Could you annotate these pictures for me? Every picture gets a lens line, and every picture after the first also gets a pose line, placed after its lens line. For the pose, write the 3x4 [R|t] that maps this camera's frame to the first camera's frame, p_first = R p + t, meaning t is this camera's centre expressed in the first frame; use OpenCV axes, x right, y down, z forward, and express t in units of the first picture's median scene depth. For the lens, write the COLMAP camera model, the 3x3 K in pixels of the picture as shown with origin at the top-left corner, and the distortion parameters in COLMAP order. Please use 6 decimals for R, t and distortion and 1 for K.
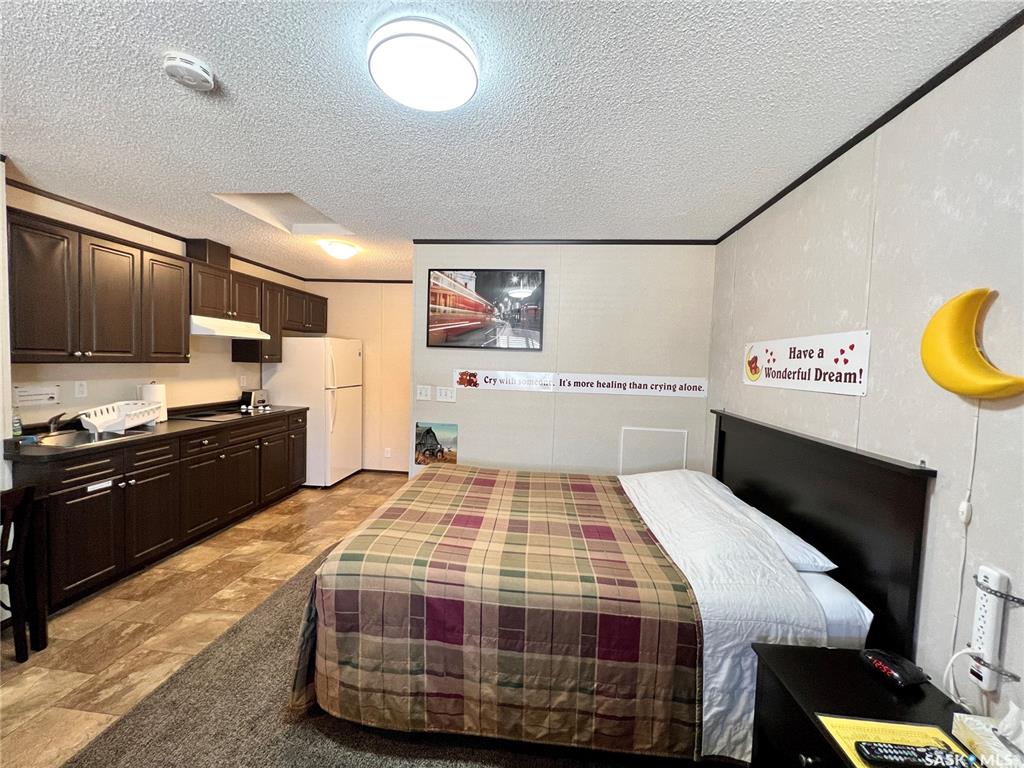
lens RADIAL K [[392.2, 0, 505.9], [0, 392.2, 379.9], [0, 0, 1]] dist [-0.007201, 0.000231]
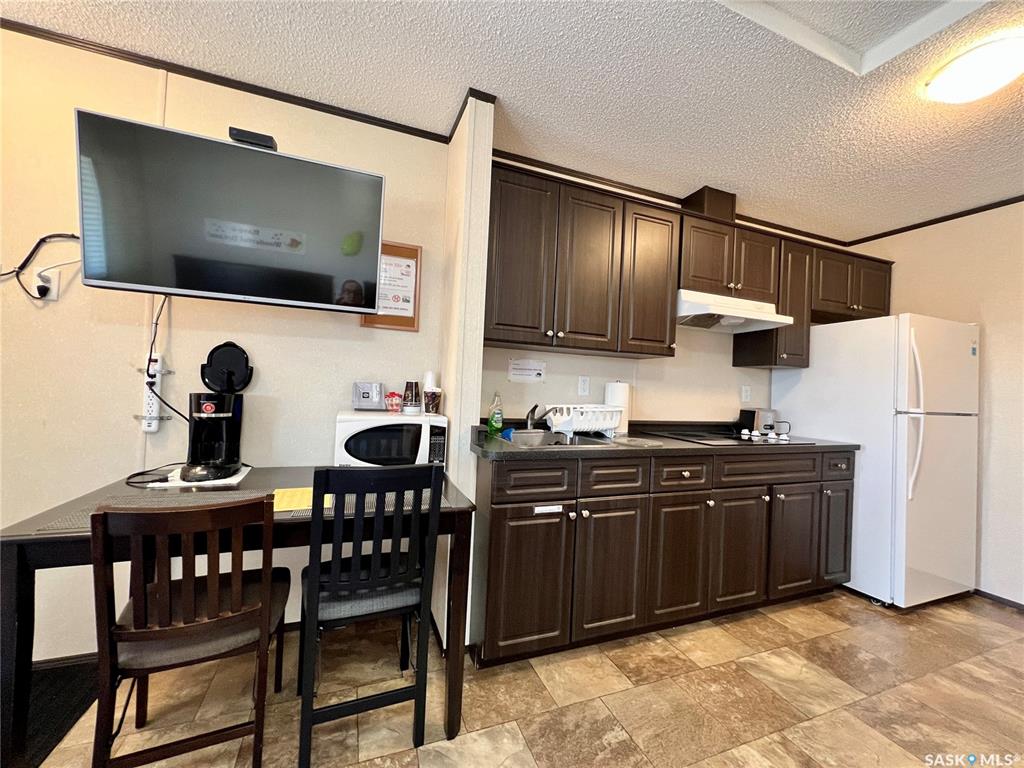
lens RADIAL K [[411.0, 0, 514.5], [0, 411.0, 389.0], [0, 0, 1]] dist [0.013210, 0.000287]
pose [[0.456815, -0.005403, -0.889545, -0.258963], [-0.062712, 0.997298, -0.038262, 0.055634], [0.887348, 0.073264, 0.455242, 0.375794]]
